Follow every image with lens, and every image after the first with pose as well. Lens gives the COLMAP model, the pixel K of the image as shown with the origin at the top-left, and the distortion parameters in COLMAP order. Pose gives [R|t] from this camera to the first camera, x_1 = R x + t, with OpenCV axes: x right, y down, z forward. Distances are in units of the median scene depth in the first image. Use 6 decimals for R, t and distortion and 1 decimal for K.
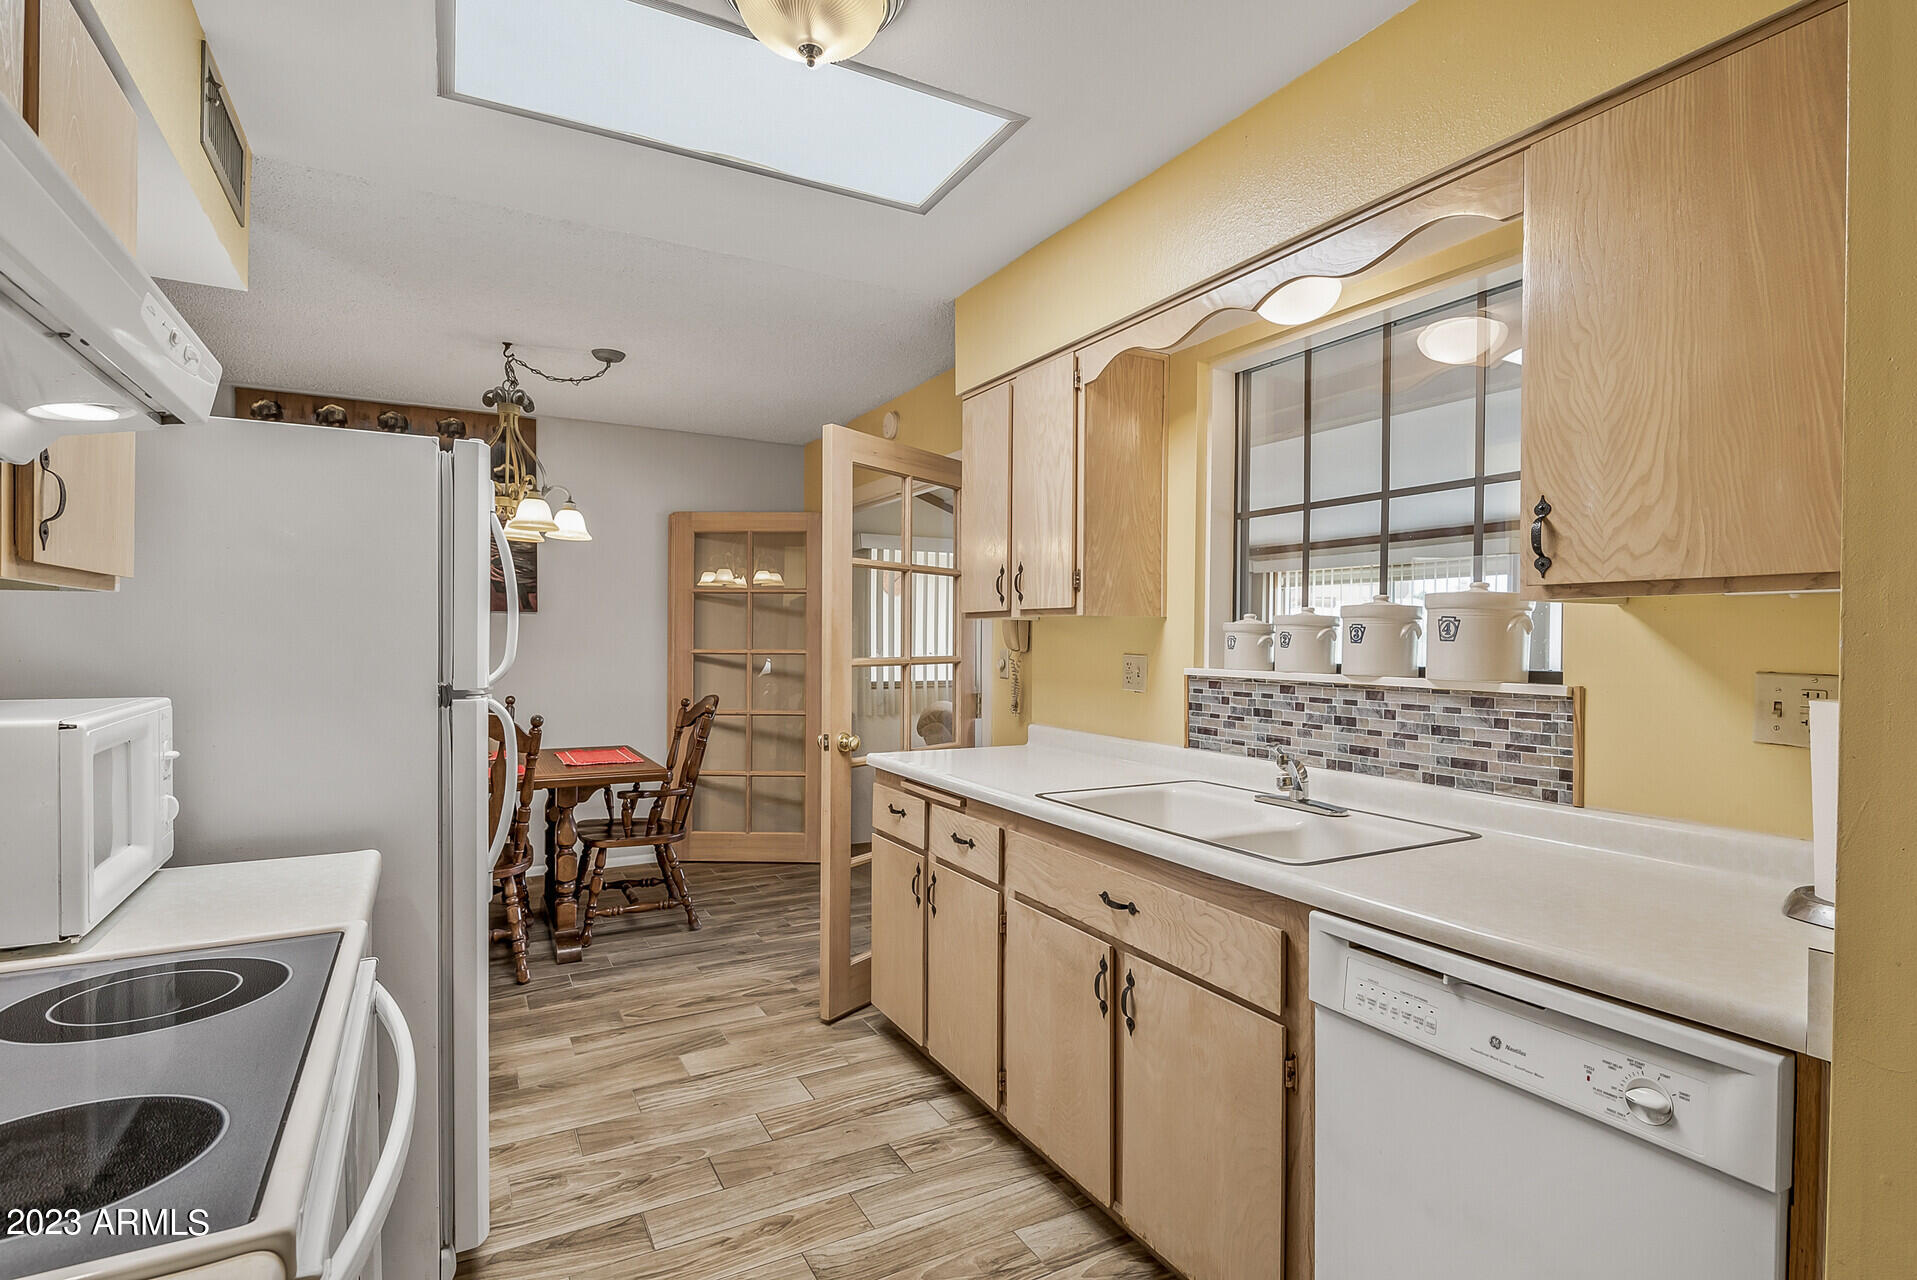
lens RADIAL K [[943.8, 0, 968.3], [0, 943.8, 649.8], [0, 0, 1]] dist [0.019101, -0.011209]
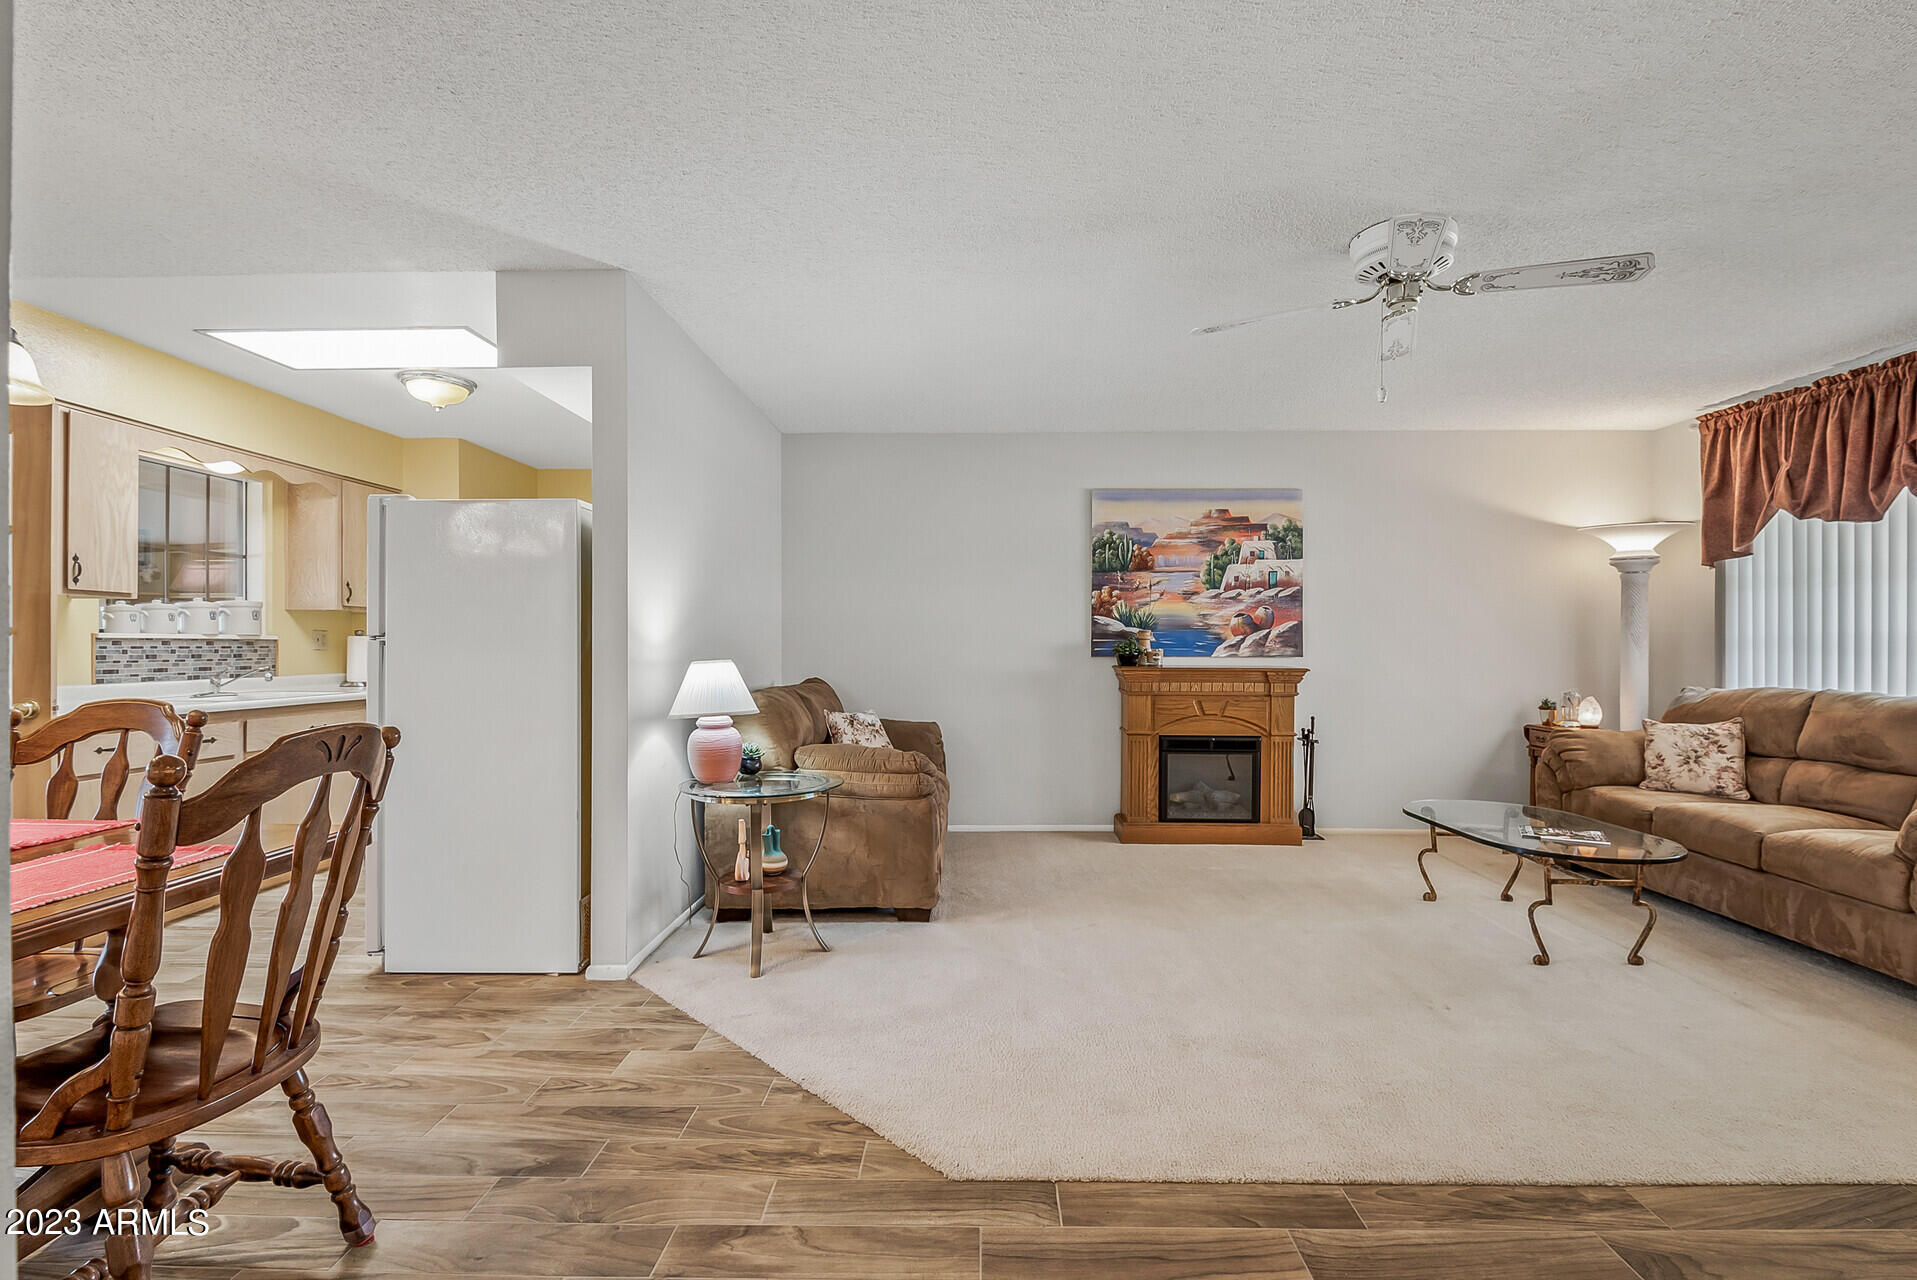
lens RADIAL K [[912.3, 0, 961.2], [0, 912.3, 645.9], [0, 0, 1]] dist [-0.012859, -0.000490]
pose [[-0.863739, -0.008782, 0.503862, -1.635242], [-0.001985, 0.999900, 0.014026, 0.015551], [-0.503935, 0.011115, -0.863670, 1.461346]]
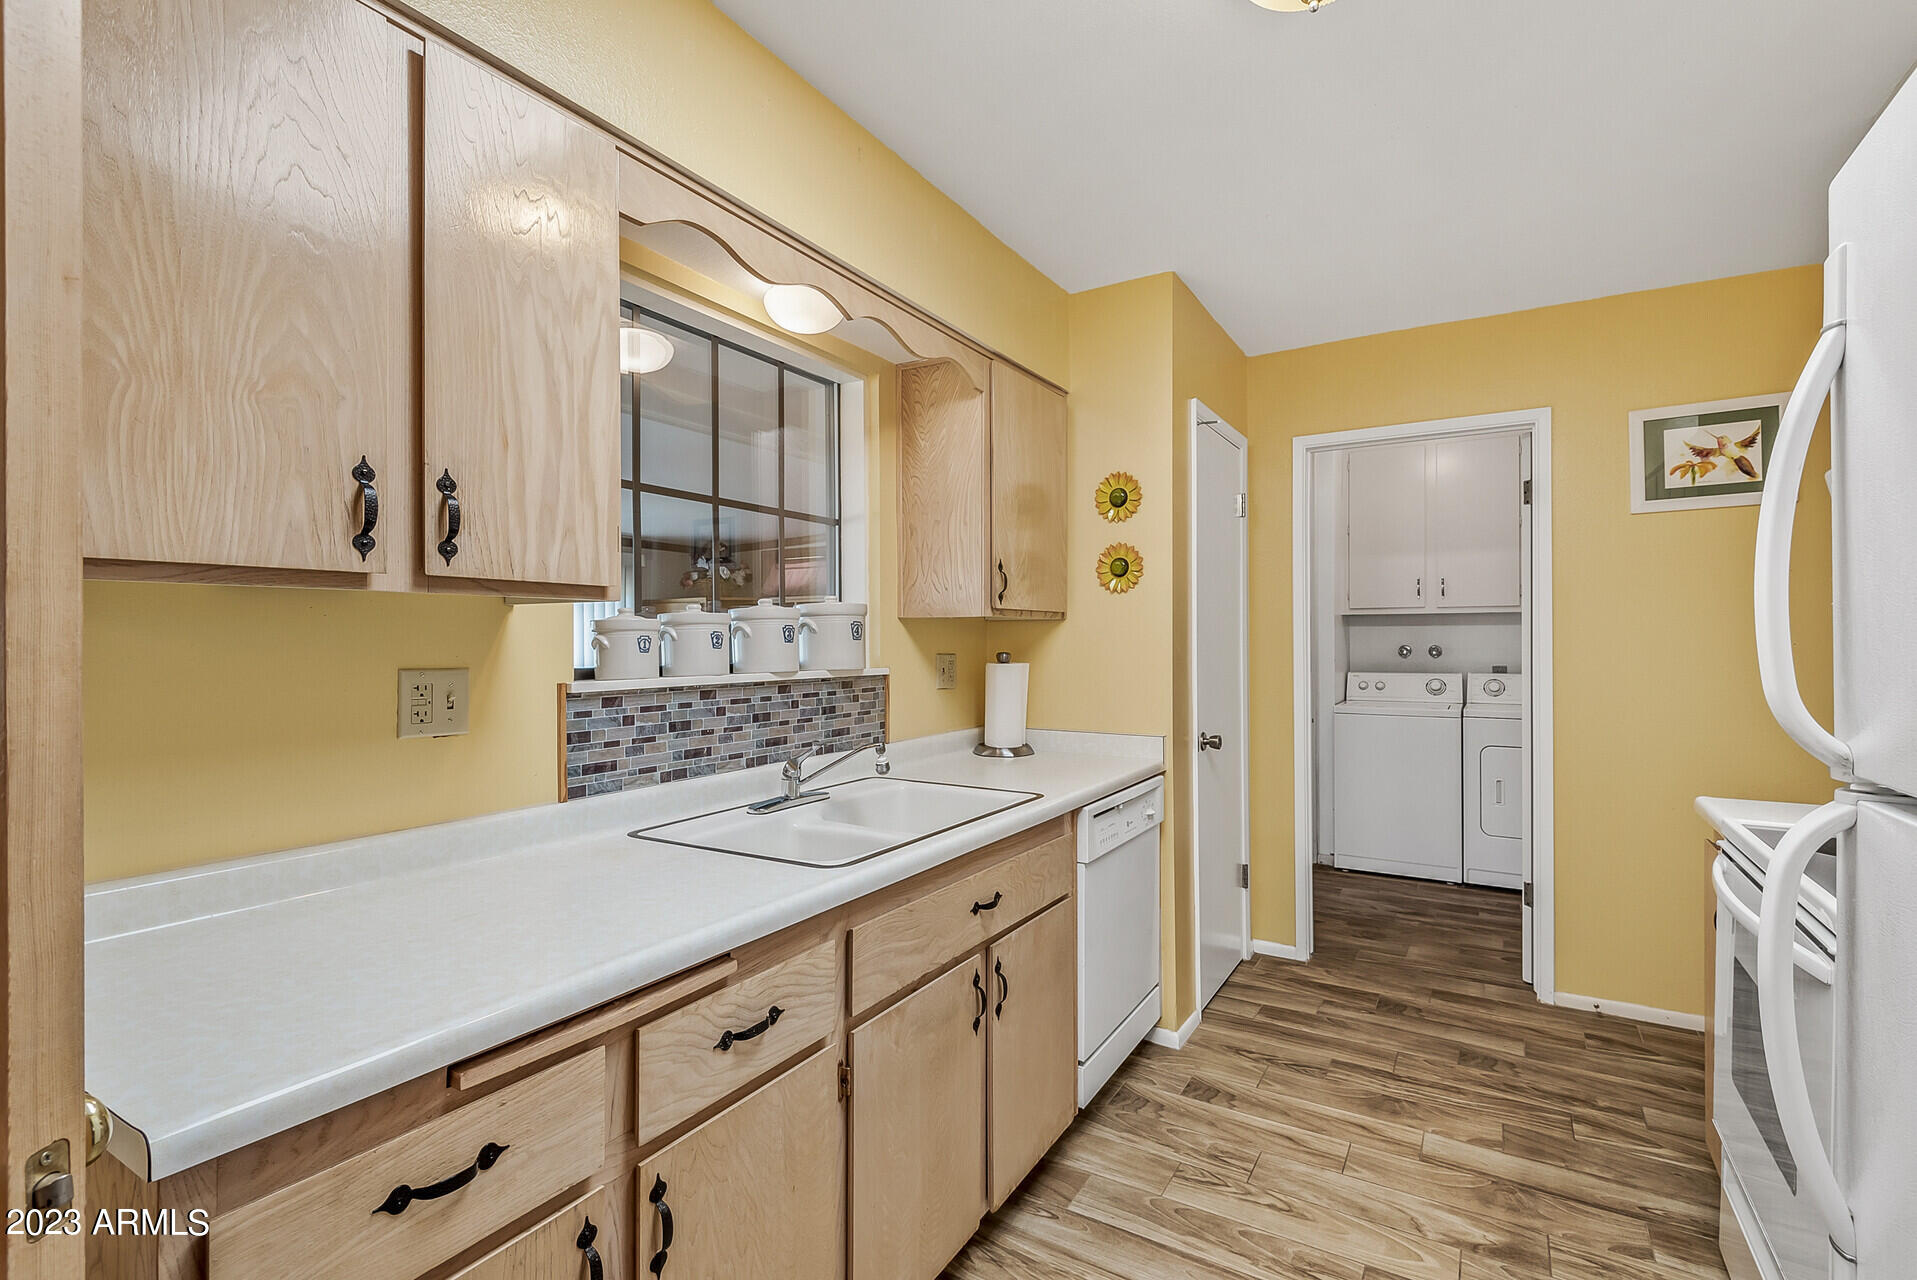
lens RADIAL K [[869.5, 0, 956.4], [0, 869.5, 637.2], [0, 0, 1]] dist [0.028410, -0.007608]
pose [[-0.495119, -0.000852, 0.868825, -0.422591], [0.011306, 0.999909, 0.007424, -0.014353], [-0.868752, 0.013499, -0.495064, 0.996668]]
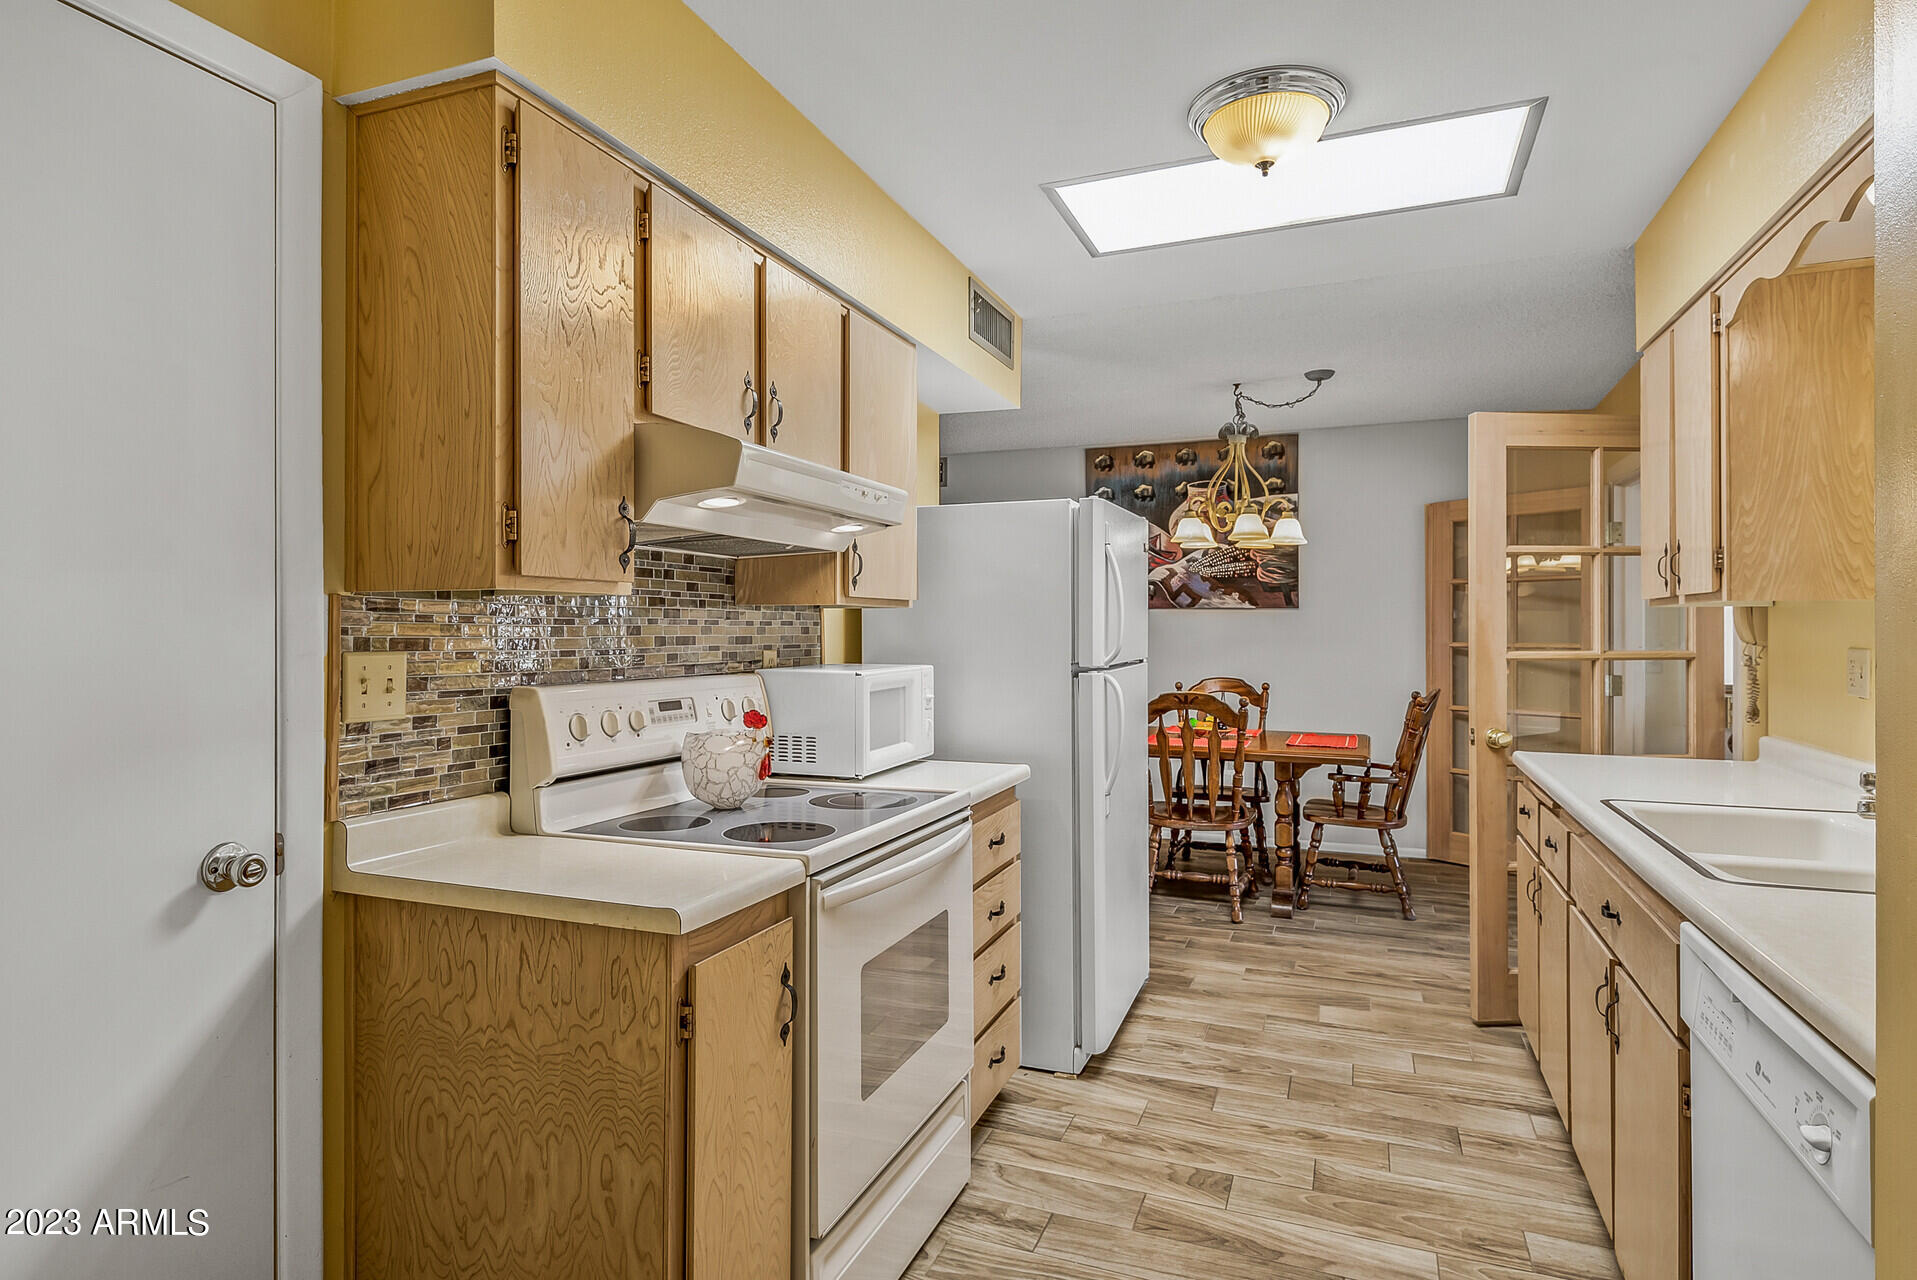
lens RADIAL K [[1010.9, 0, 957.3], [0, 1010.9, 626.7], [0, 0, 1]] dist [0.021254, -0.001868]
pose [[0.635790, -0.009168, -0.771807, 0.350960], [-0.005028, 0.999859, -0.016019, 0.004215], [0.771845, 0.014066, 0.635655, -0.096078]]
